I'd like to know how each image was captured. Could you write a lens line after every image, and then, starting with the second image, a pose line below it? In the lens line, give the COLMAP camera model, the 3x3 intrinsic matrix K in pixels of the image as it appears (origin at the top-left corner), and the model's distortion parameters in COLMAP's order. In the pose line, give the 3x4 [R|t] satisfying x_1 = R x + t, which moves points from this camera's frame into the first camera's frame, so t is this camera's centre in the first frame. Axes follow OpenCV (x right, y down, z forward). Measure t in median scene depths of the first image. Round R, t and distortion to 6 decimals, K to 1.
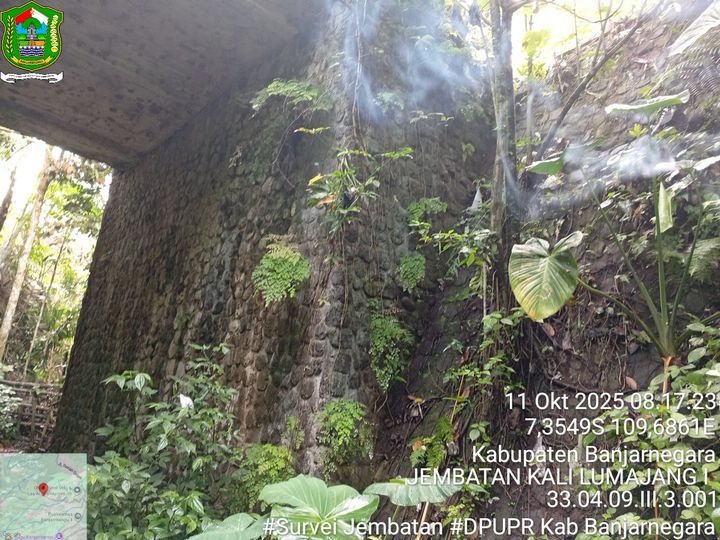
lens RADIAL K [[550.1, 0, 358.6], [0, 550.1, 271.3], [0, 0, 1]] dist [0.092007, -0.198821]
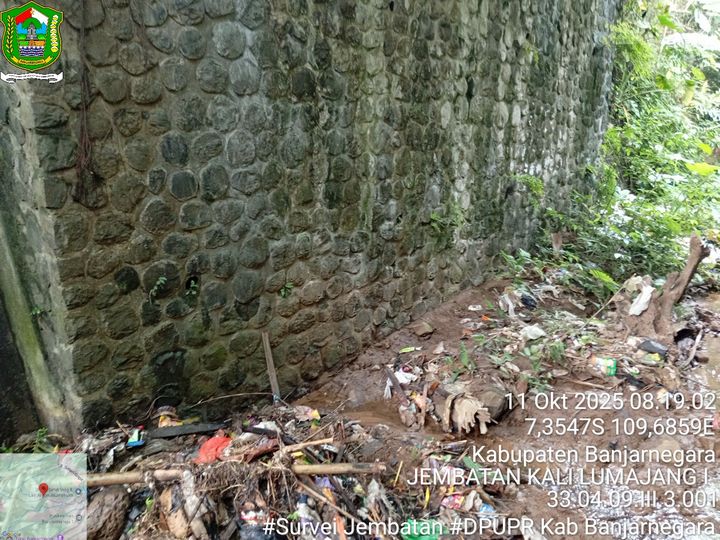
lens RADIAL K [[547.6, 0, 357.9], [0, 547.6, 271.9], [0, 0, 1]] dist [0.104004, -0.220338]
pose [[-0.100432, -0.390340, 0.915177, -1.593116], [-0.290288, 0.891302, 0.348301, 0.218832], [-0.951654, -0.230685, -0.202826, 1.792007]]
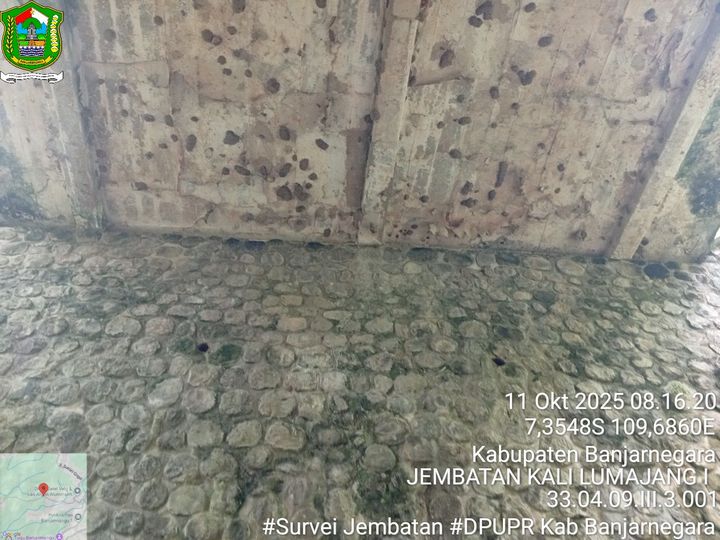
lens RADIAL K [[547.6, 0, 357.9], [0, 547.6, 271.9], [0, 0, 1]] dist [0.104004, -0.220338]
pose [[0.603000, 0.576561, 0.551333, -1.007696], [-0.157820, 0.763677, -0.626012, 0.188887], [-0.781974, 0.290474, 0.551490, 1.140851]]
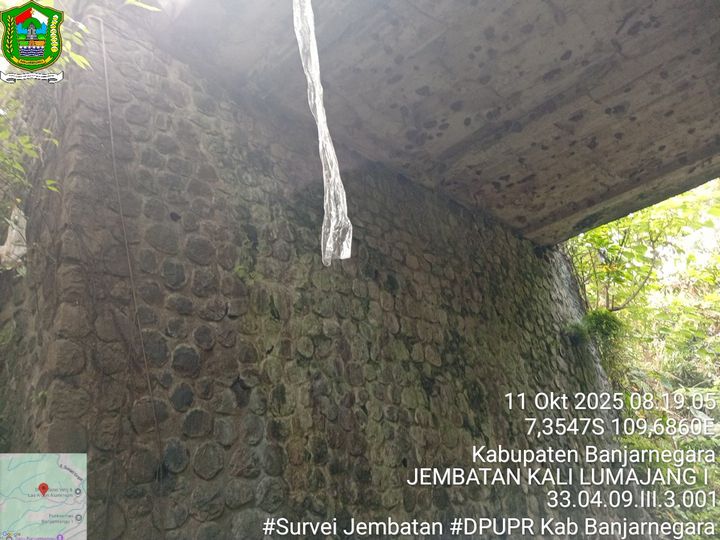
lens RADIAL K [[547.6, 0, 357.9], [0, 547.6, 271.9], [0, 0, 1]] dist [0.104004, -0.220338]
pose [[-0.066835, 0.344266, 0.936490, -1.591145], [-0.161009, 0.922566, -0.350639, 0.178583], [-0.984687, -0.174218, -0.006230, 1.797010]]
